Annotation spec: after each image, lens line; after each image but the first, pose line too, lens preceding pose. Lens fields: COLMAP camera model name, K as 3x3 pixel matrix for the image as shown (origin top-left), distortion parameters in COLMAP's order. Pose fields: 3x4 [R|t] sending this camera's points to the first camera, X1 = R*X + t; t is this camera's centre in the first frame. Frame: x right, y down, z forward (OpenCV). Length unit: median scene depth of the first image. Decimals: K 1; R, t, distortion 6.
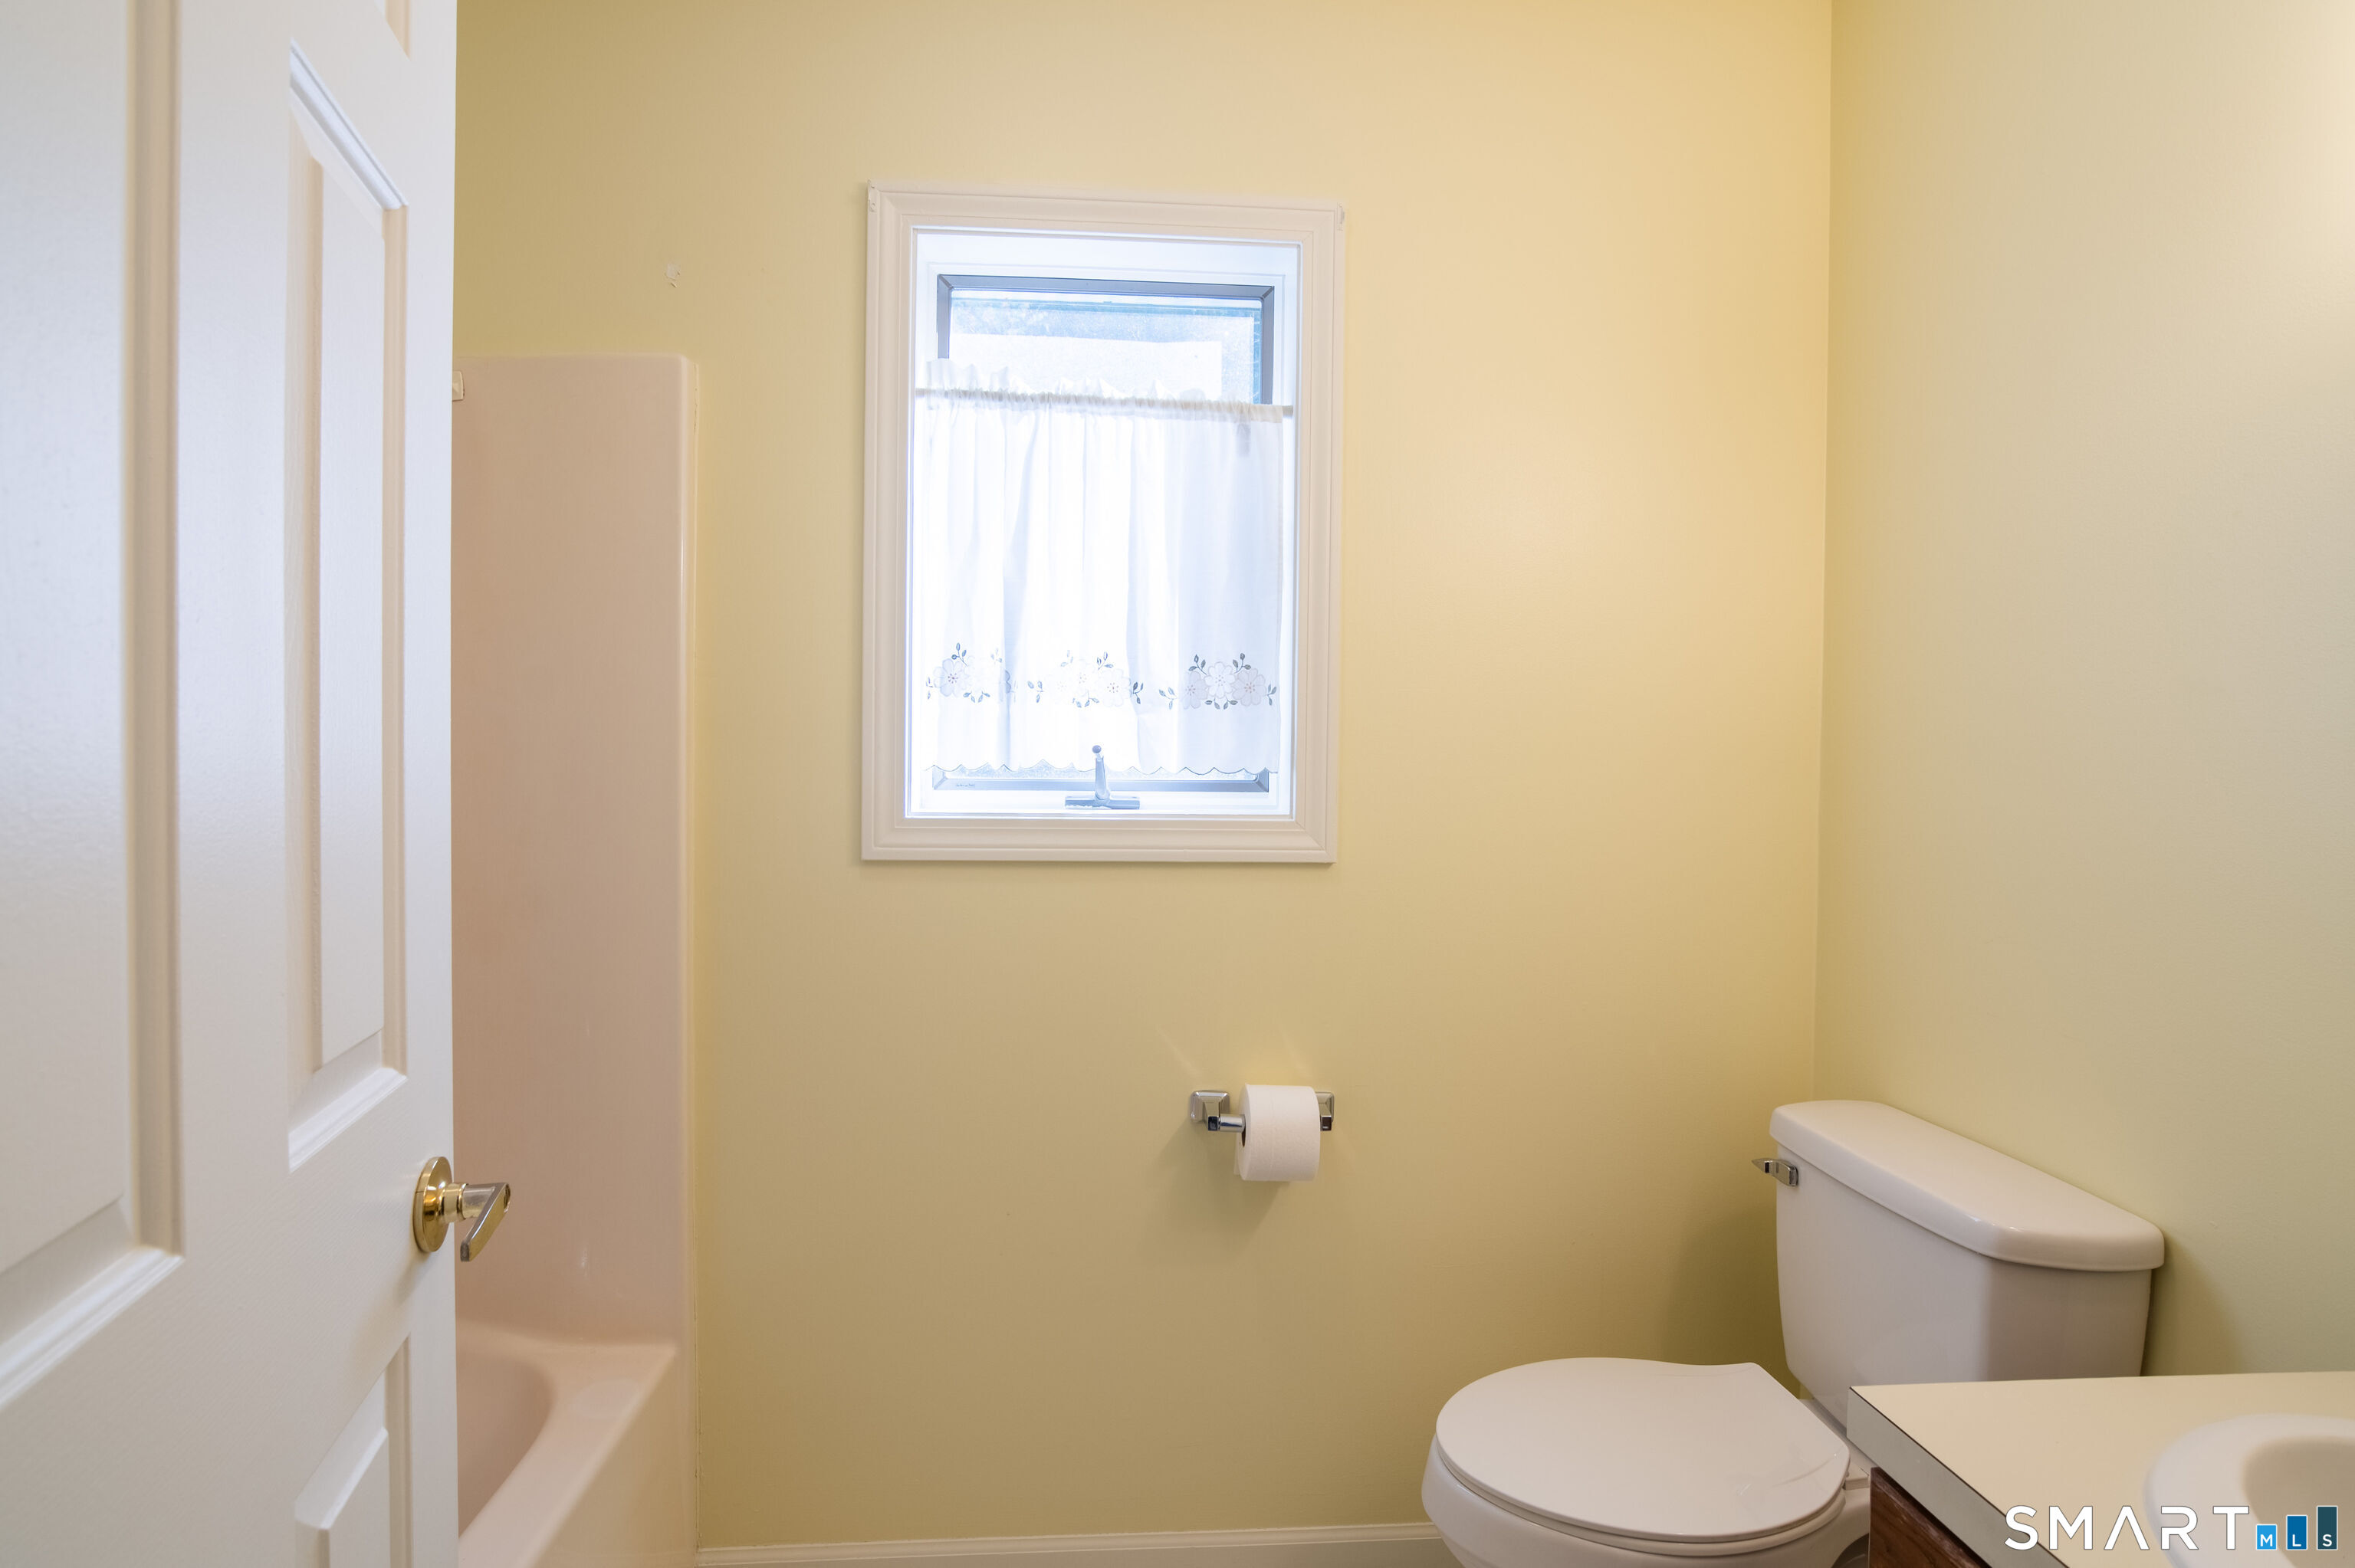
lens RADIAL K [[1154.2, 0, 1170.7], [0, 1154.2, 790.6], [0, 0, 1]] dist [-0.024708, -0.000182]
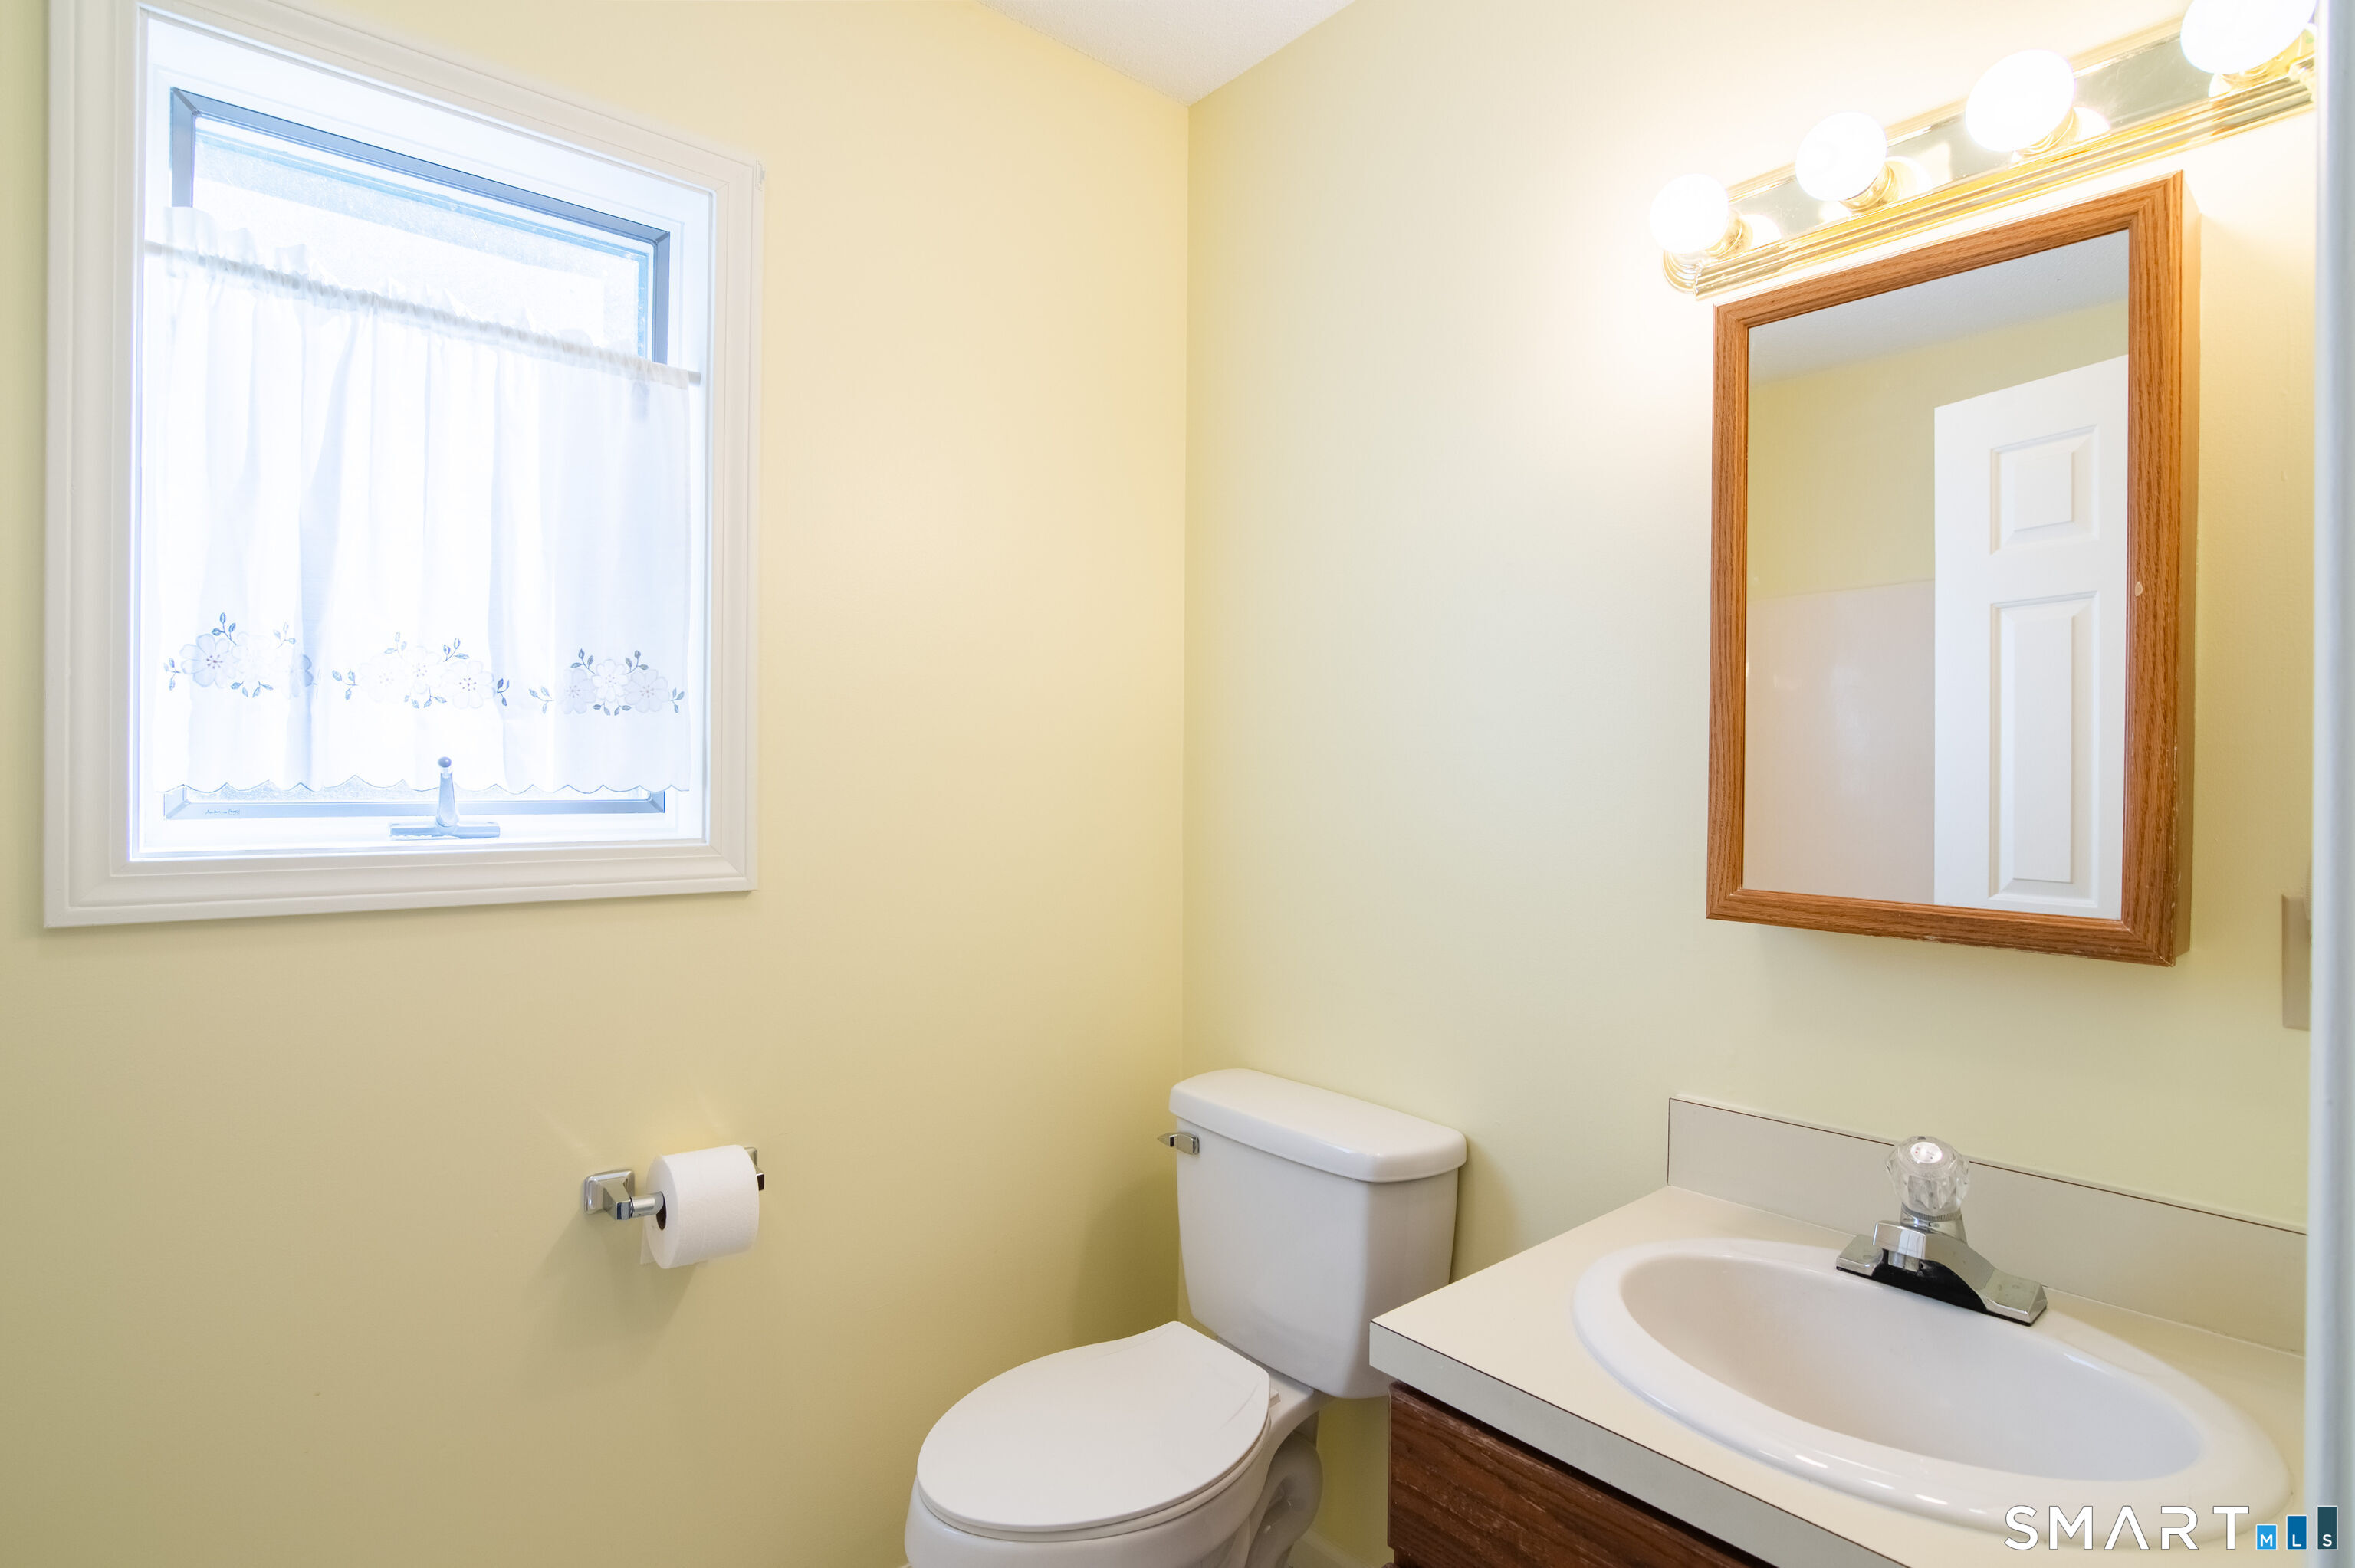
lens RADIAL K [[1151.5, 0, 1166.3], [0, 1151.5, 787.5], [0, 0, 1]] dist [-0.031666, 0.009114]
pose [[0.804129, -0.008362, 0.594395, -0.129571], [0.015893, 0.999846, -0.007435, -0.005426], [-0.594242, 0.015426, 0.804139, 0.092048]]
